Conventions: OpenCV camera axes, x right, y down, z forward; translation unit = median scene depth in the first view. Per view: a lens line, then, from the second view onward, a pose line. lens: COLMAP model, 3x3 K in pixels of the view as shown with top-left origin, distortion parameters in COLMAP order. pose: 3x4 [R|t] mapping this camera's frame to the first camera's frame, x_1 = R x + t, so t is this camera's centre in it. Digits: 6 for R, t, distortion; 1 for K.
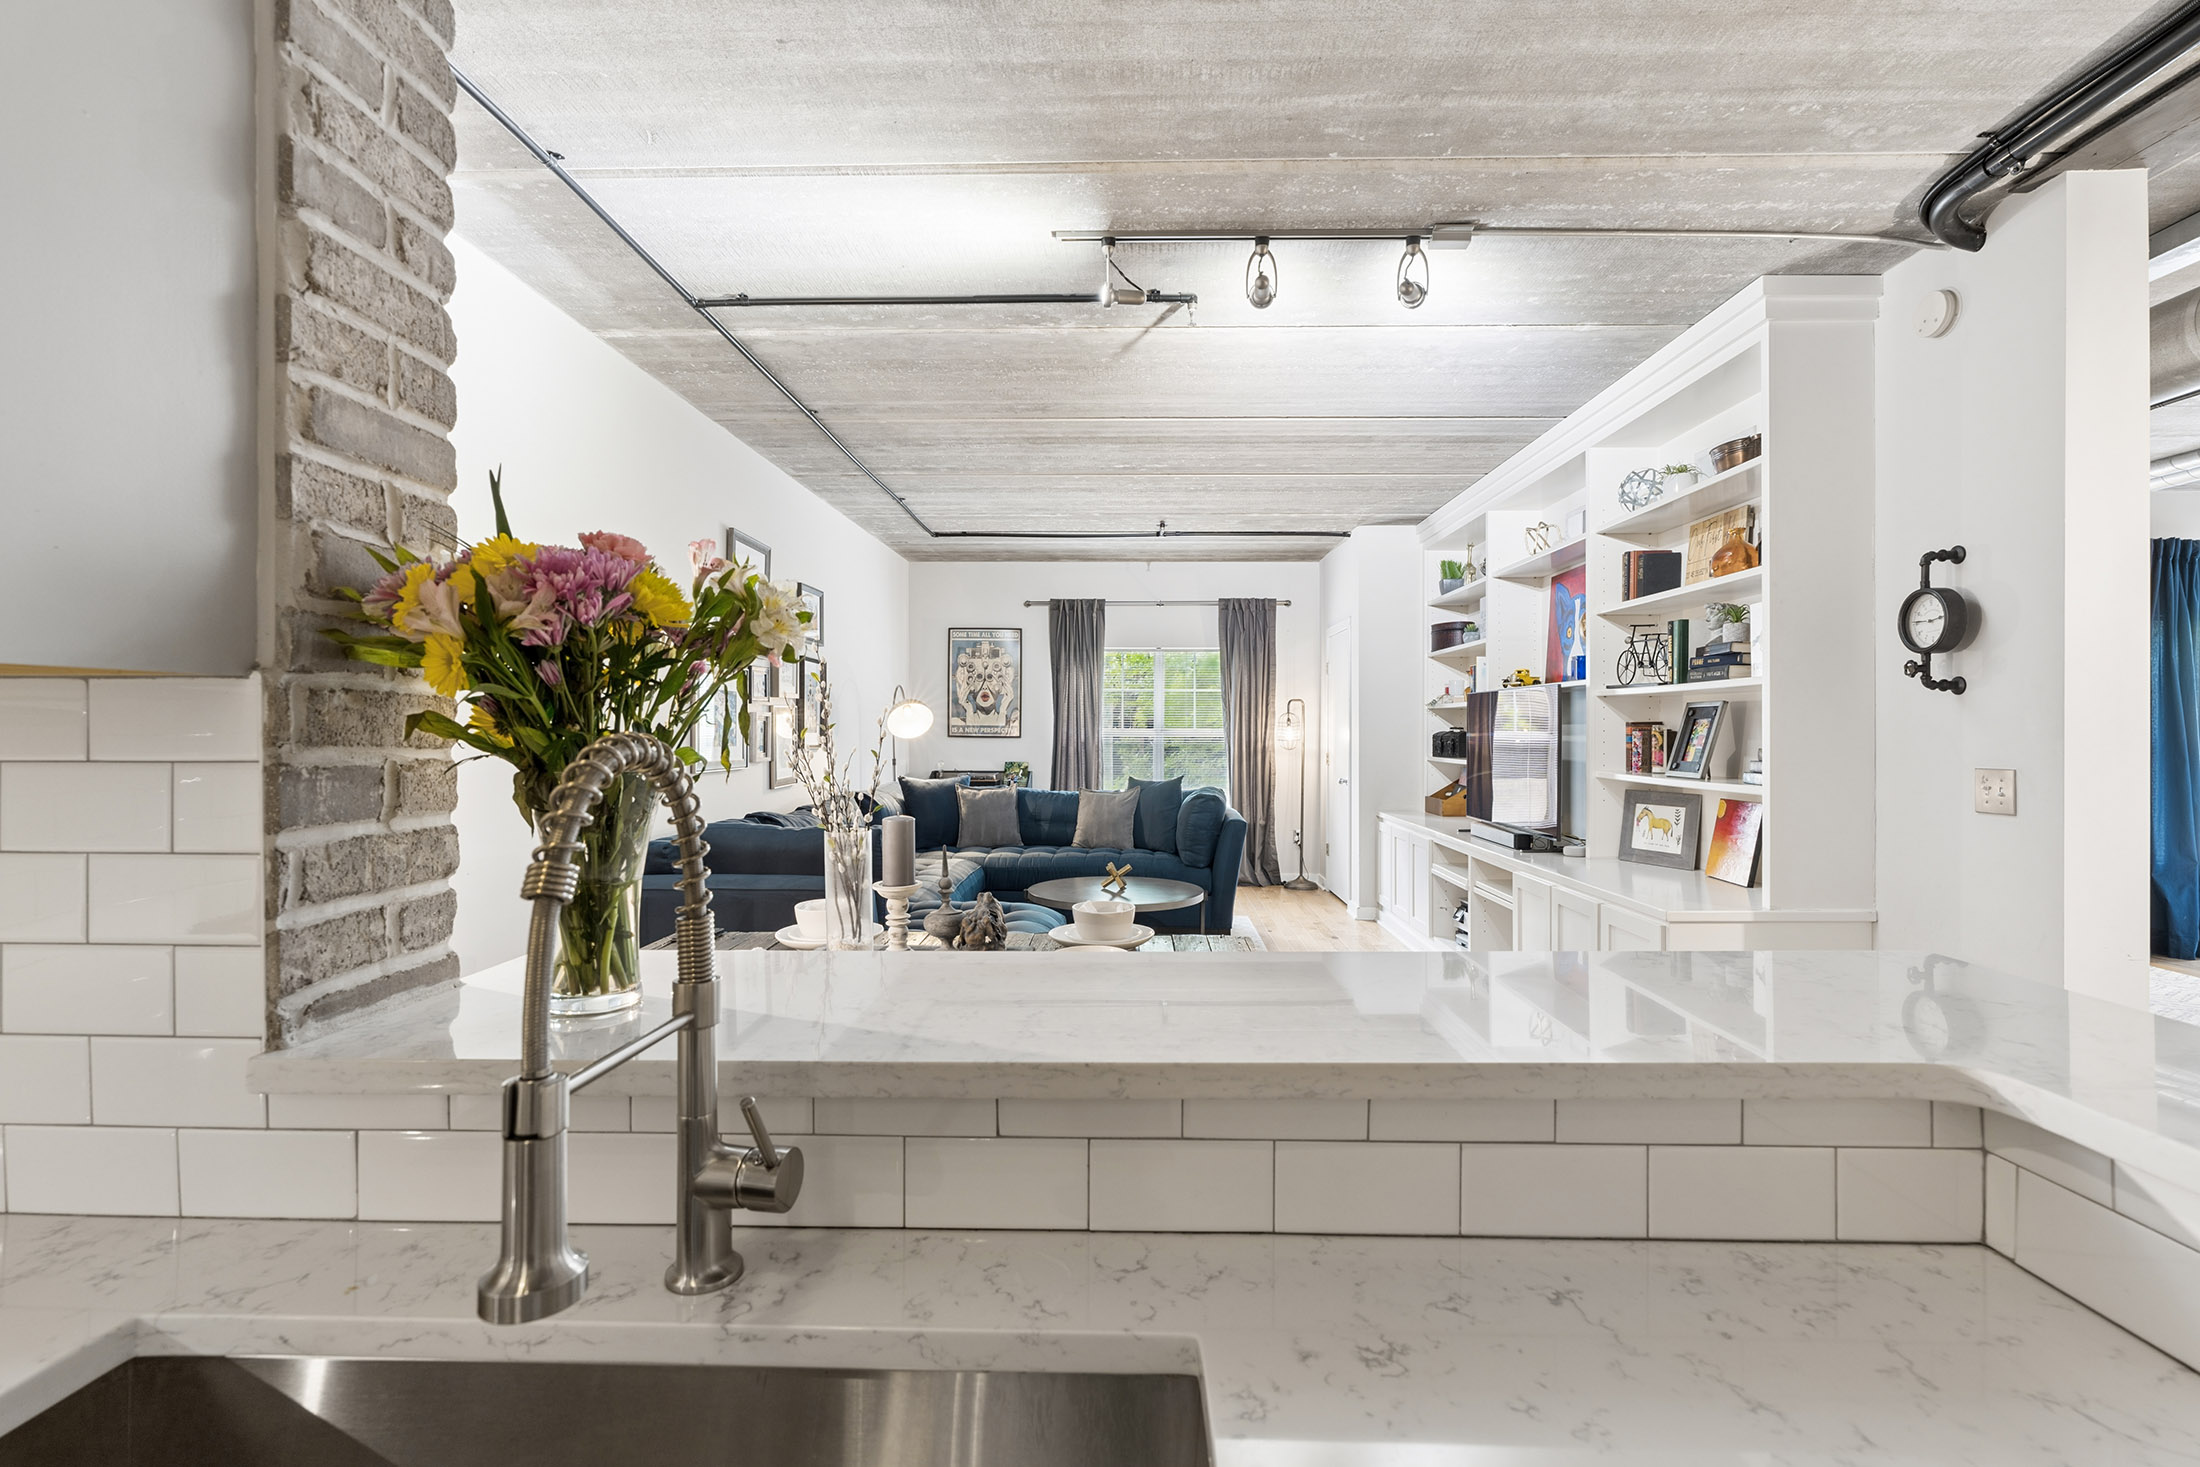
lens RADIAL K [[996.4, 0, 1113.2], [0, 996.4, 729.3], [0, 0, 1]] dist [-0.006763, 0.001707]
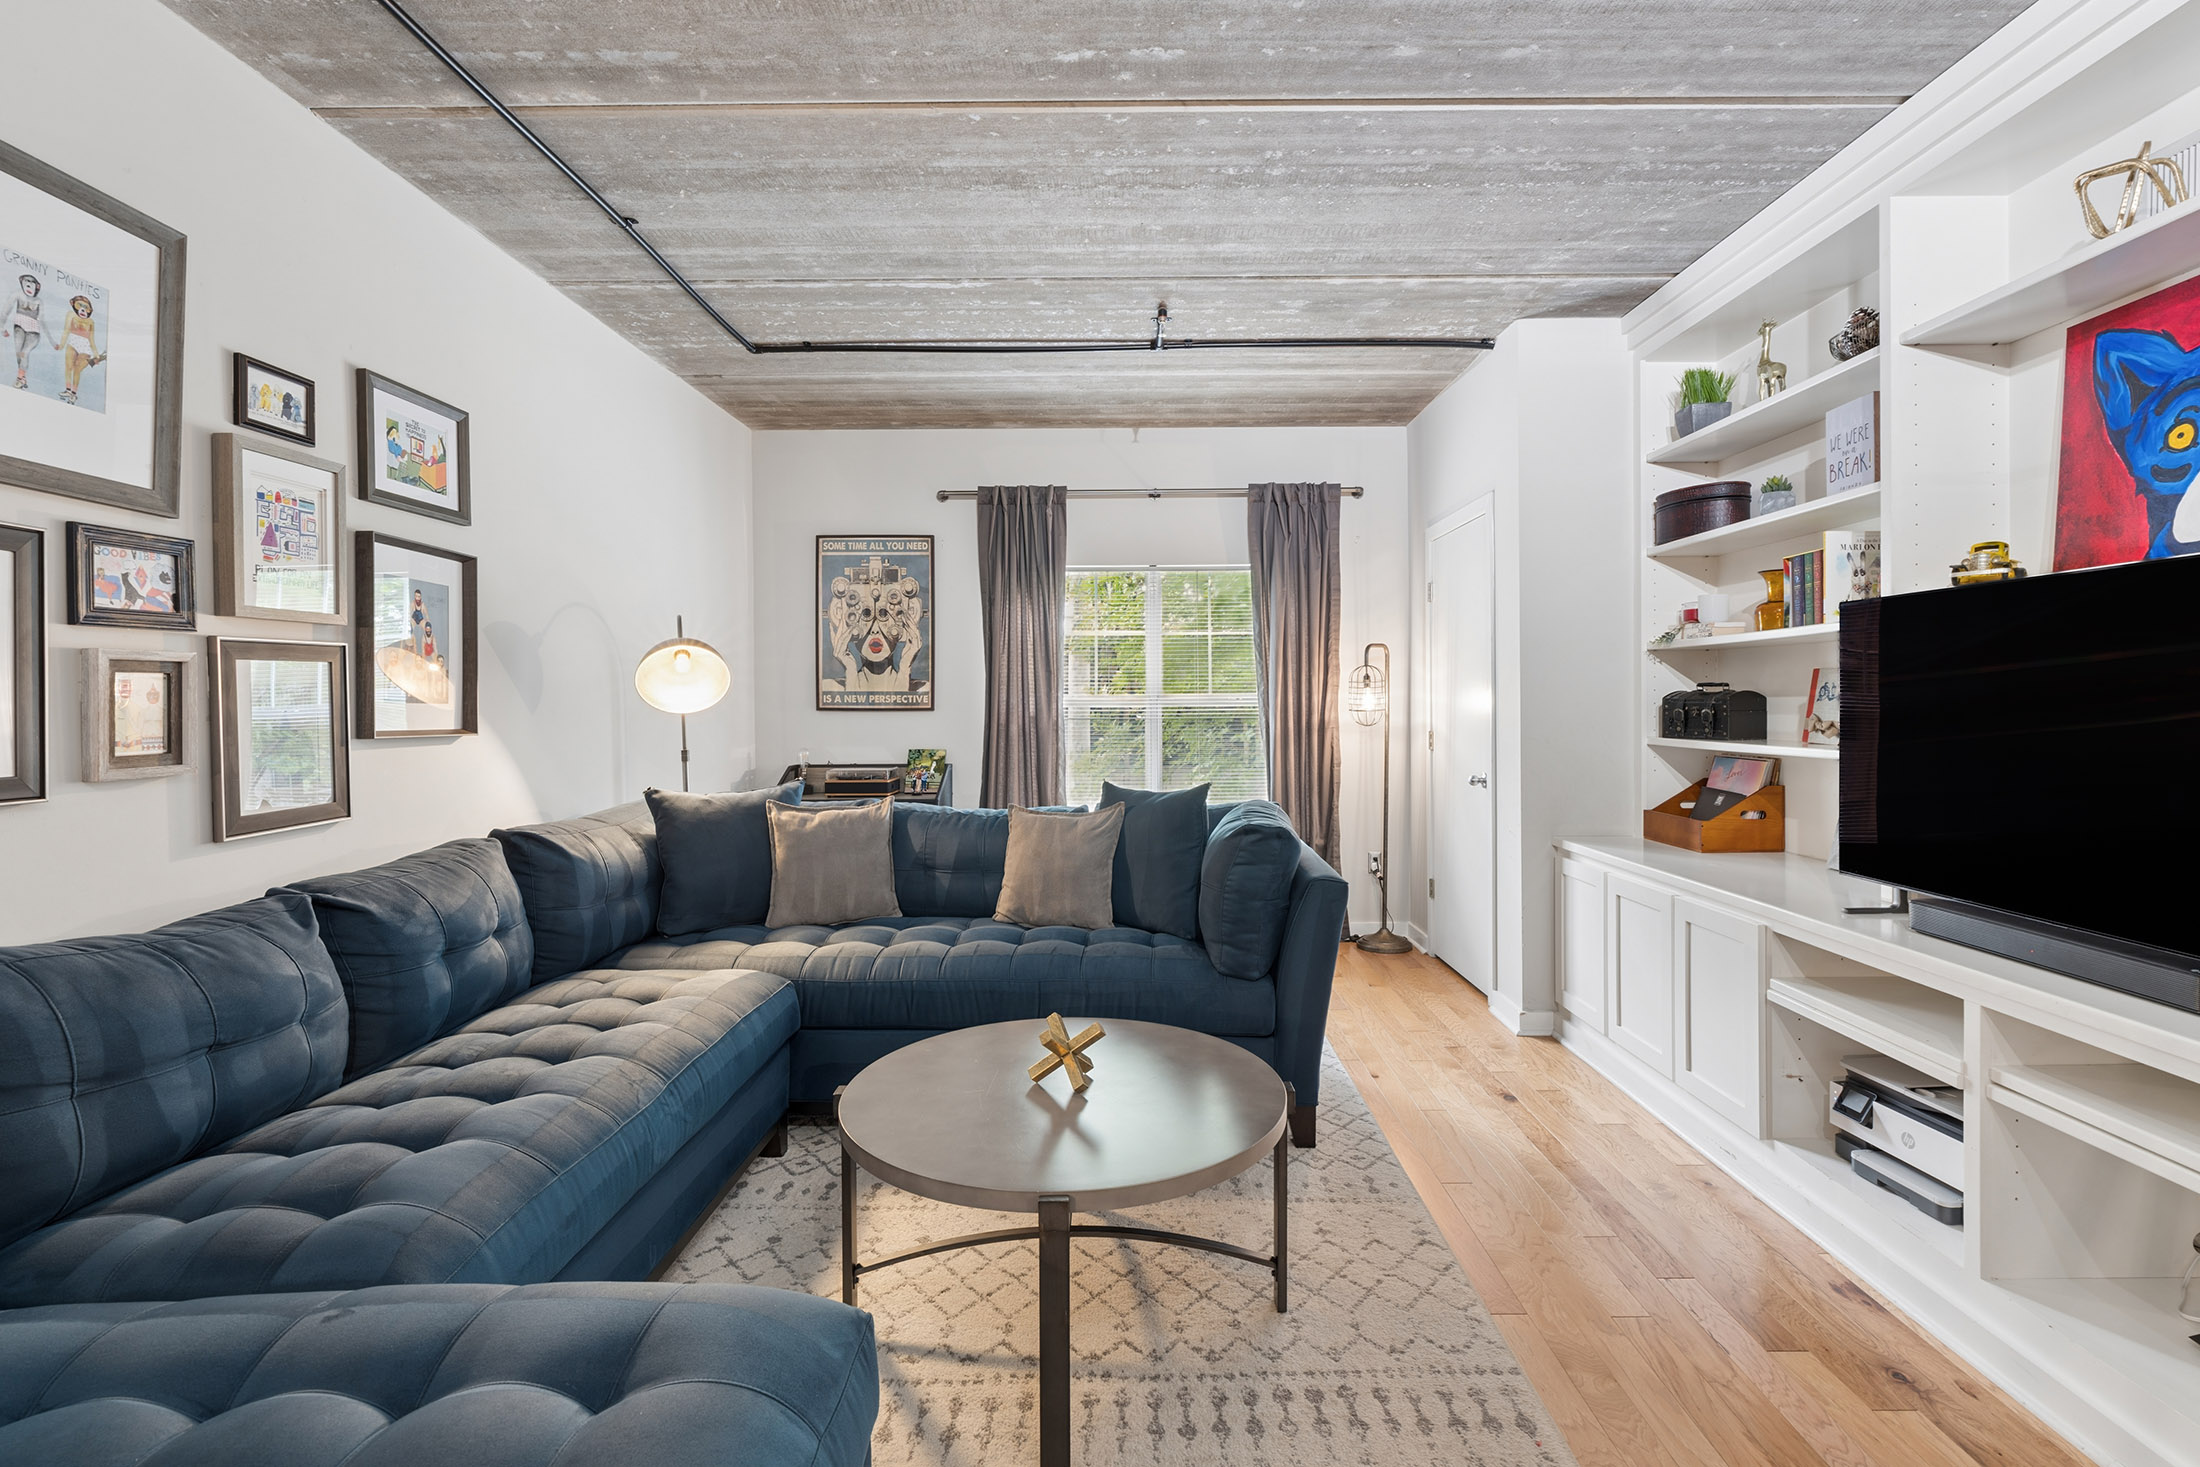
lens RADIAL K [[996.4, 0, 1113.5], [0, 996.4, 708.0], [0, 0, 1]] dist [-0.006763, 0.001707]
pose [[0.999800, -0.008306, 0.018179, 0.020912], [0.008162, 0.999935, 0.008024, 0.007452], [-0.018244, -0.007874, 0.999803, 0.803806]]
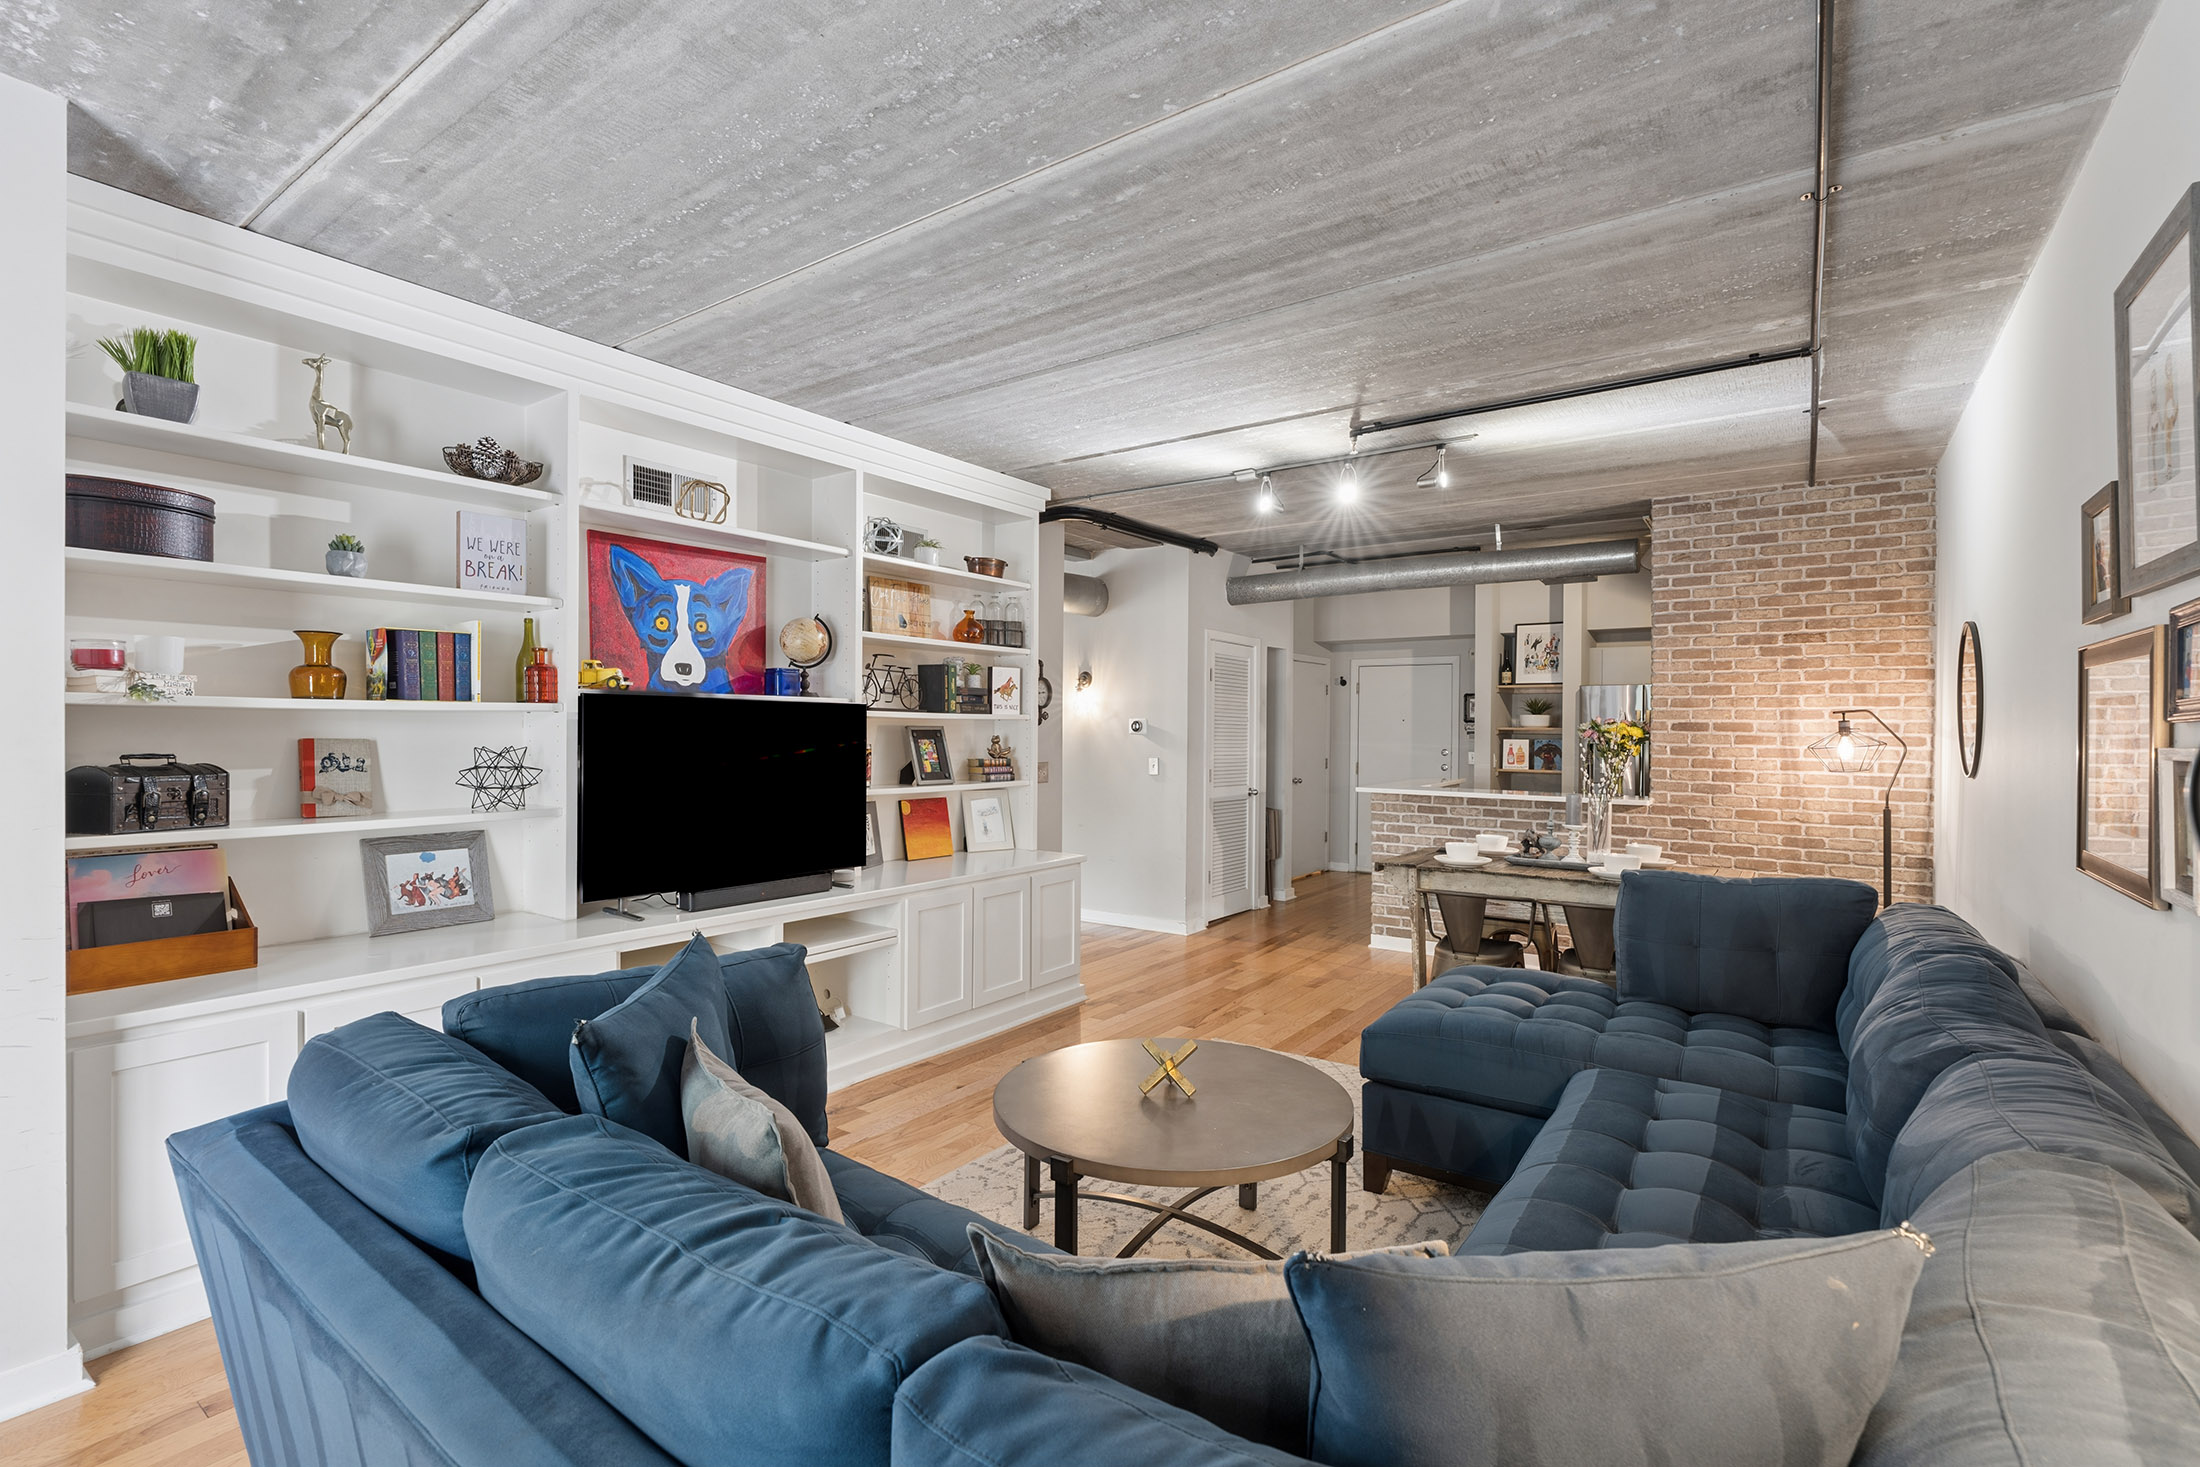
lens RADIAL K [[996.4, 0, 1102.2], [0, 996.4, 734.2], [0, 0, 1]] dist [-0.006763, 0.001707]
pose [[-0.827302, -0.009444, 0.561678, -0.329721], [-0.007802, 0.999955, 0.005321, -0.026025], [-0.561703, 0.000020, -0.827339, 1.910426]]
